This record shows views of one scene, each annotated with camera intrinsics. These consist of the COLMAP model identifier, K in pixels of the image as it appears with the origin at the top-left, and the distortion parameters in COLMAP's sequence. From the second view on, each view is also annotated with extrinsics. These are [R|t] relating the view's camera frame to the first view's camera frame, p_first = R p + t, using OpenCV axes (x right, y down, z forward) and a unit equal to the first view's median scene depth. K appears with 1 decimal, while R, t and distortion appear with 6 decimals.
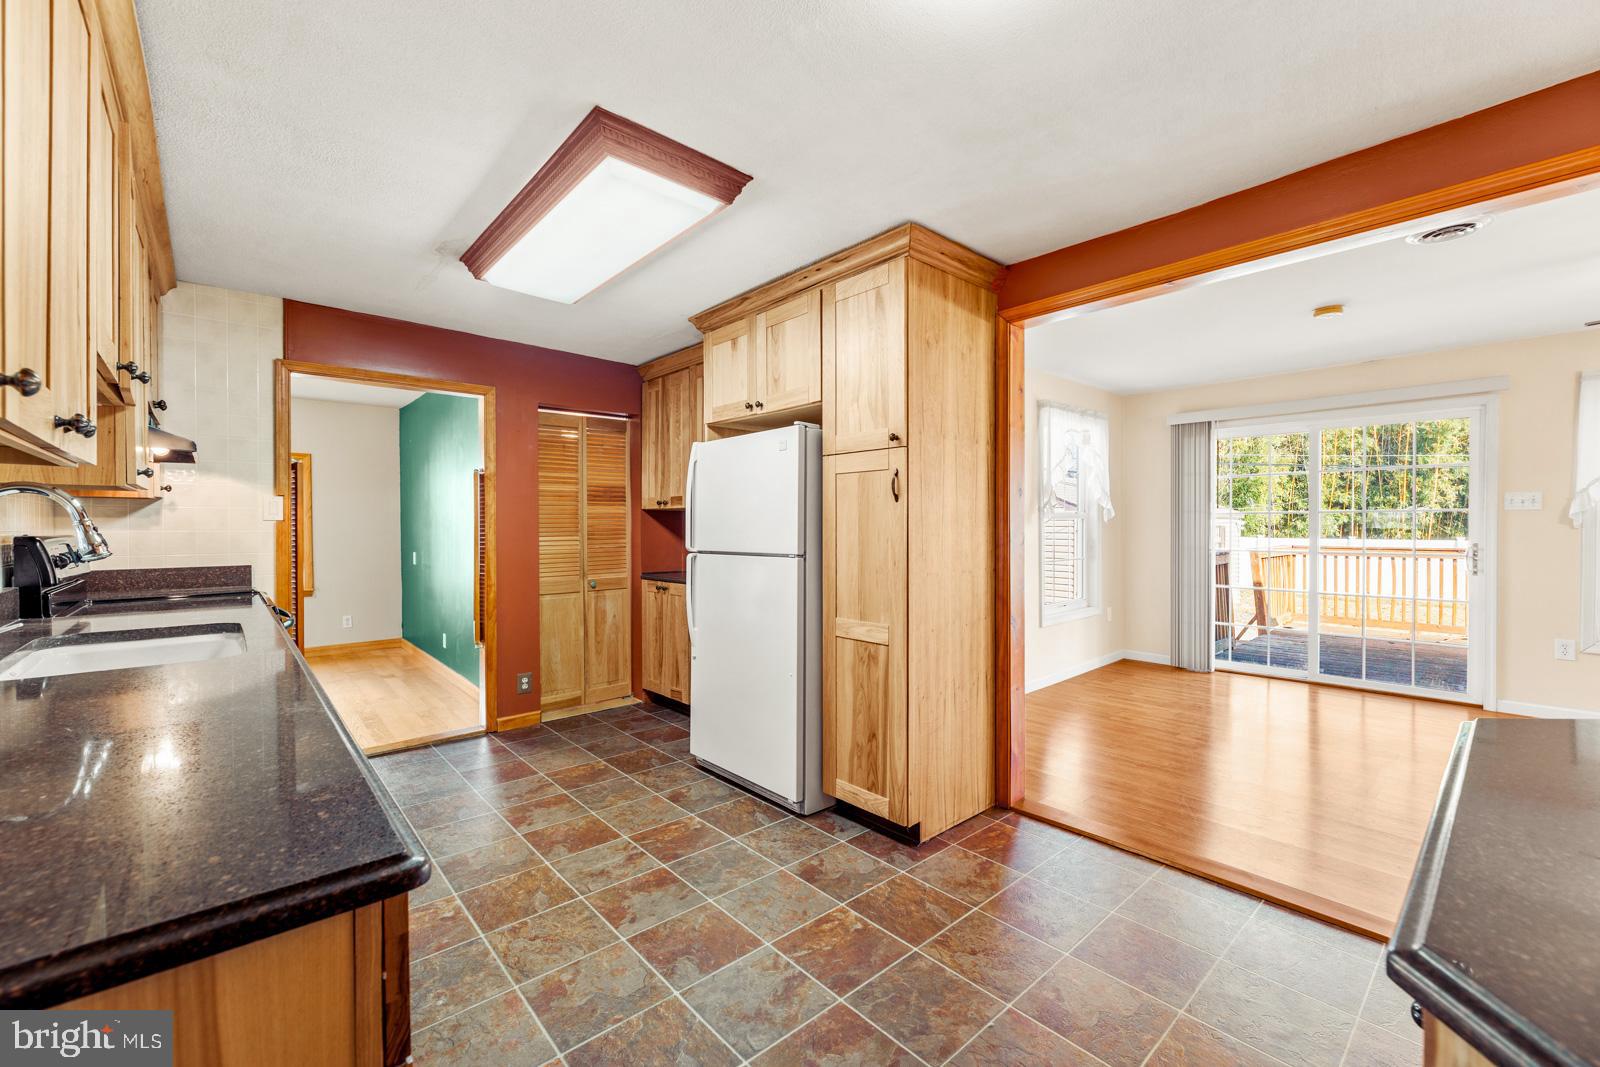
lens RADIAL K [[652.6, 0, 790.8], [0, 652.6, 529.0], [0, 0, 1]] dist [-0.004204, -0.000100]
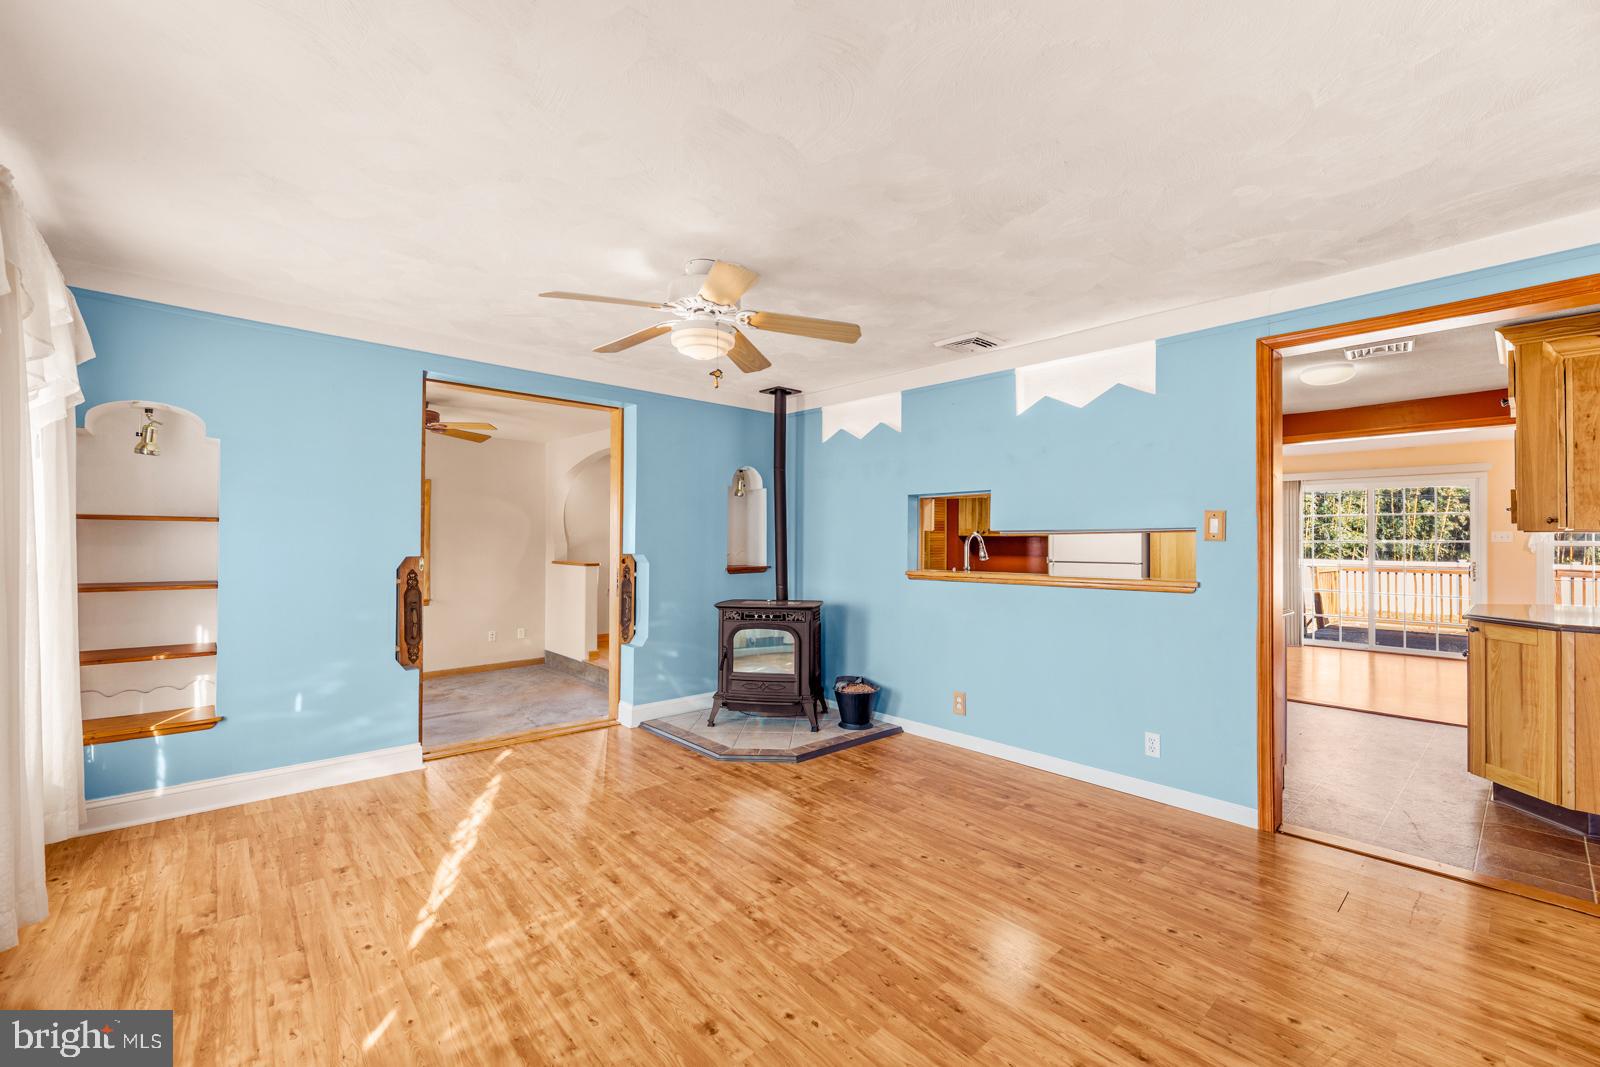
lens RADIAL K [[652.6, 0, 788.2], [0, 652.6, 537.6], [0, 0, 1]] dist [-0.004204, -0.000100]
pose [[0.999941, 0.009026, -0.005963, -1.302198], [-0.009116, 0.999843, -0.015182, 0.002250], [0.005825, 0.015236, 0.999867, -1.258400]]
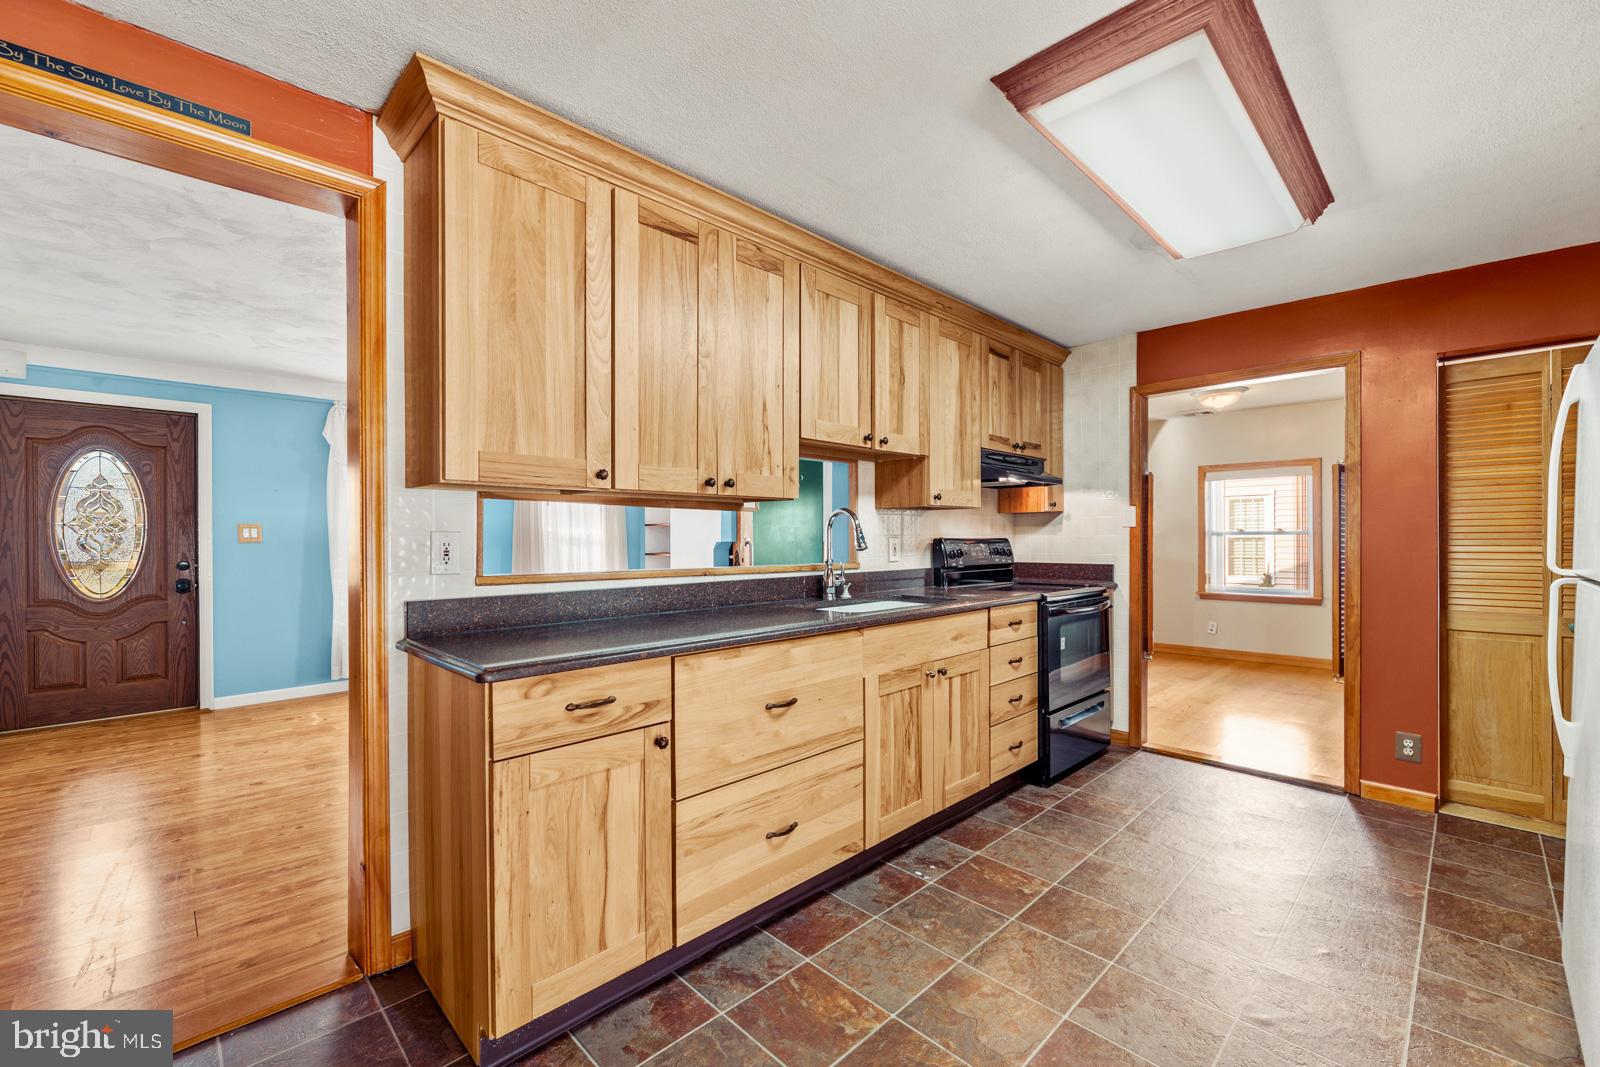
lens RADIAL K [[652.6, 0, 819.8], [0, 652.6, 533.9], [0, 0, 1]] dist [-0.004204, -0.000100]
pose [[0.072770, -0.003078, -0.997344, 0.392565], [-0.003632, 0.999988, -0.003351, 0.005704], [0.997342, 0.003866, 0.072758, 0.433070]]
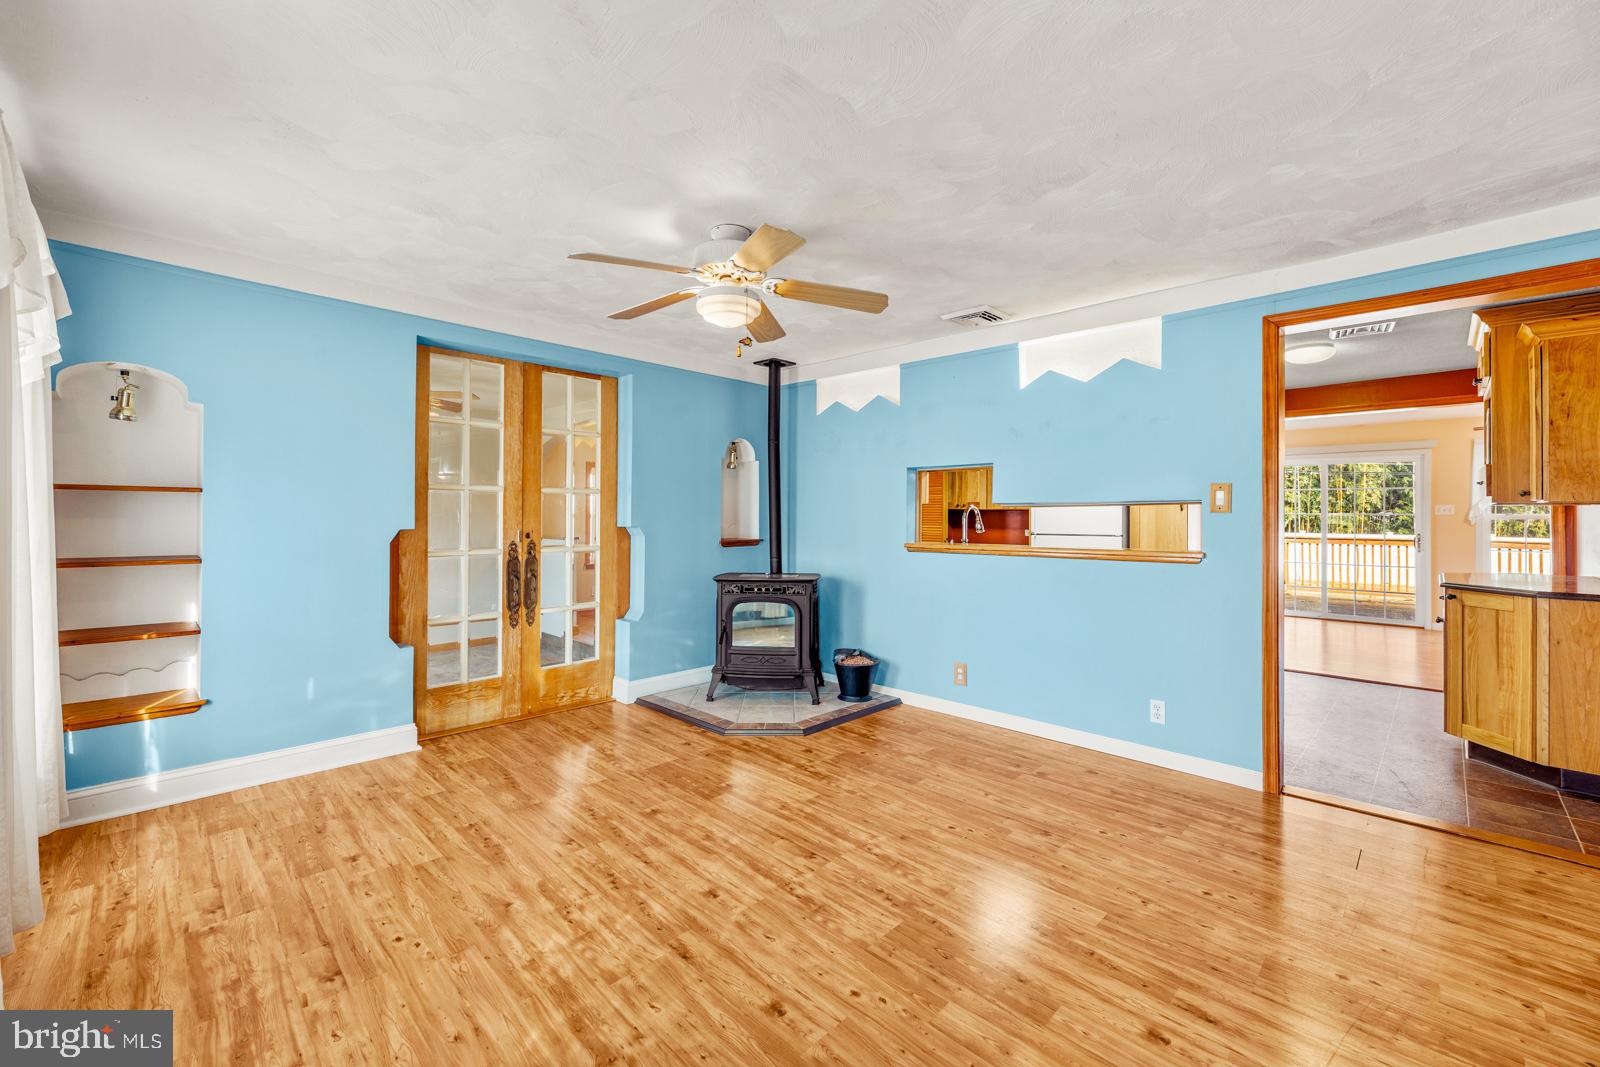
lens RADIAL K [[652.6, 0, 784.7], [0, 652.6, 511.6], [0, 0, 1]] dist [-0.004204, -0.000100]
pose [[0.998581, 0.009312, 0.052425, -1.417113], [-0.008533, 0.999850, -0.015061, 0.007230], [-0.052557, 0.014593, 0.998511, -1.241809]]
